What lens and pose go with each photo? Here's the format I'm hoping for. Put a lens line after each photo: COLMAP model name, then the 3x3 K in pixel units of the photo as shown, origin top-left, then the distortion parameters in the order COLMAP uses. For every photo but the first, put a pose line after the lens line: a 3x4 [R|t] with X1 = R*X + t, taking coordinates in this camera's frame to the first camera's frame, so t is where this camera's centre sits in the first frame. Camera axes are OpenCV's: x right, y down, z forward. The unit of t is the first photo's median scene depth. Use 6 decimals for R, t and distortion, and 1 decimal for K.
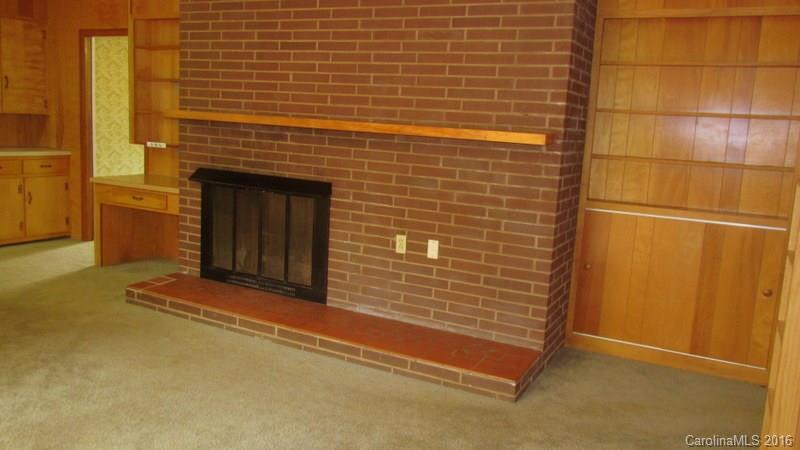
lens RADIAL K [[668.1, 0, 398.5], [0, 668.1, 223.6], [0, 0, 1]] dist [-0.022260, 0.007084]
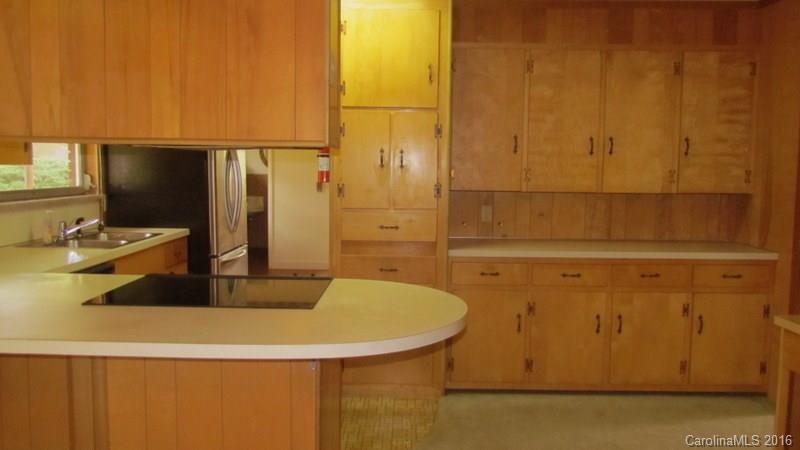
lens RADIAL K [[668.1, 0, 399.3], [0, 668.1, 221.3], [0, 0, 1]] dist [-0.022260, 0.007084]
pose [[0.457544, 0.025811, -0.888812, -0.122408], [-0.117557, 0.992560, -0.031692, -0.081038], [0.881382, 0.118987, 0.457174, 0.434541]]
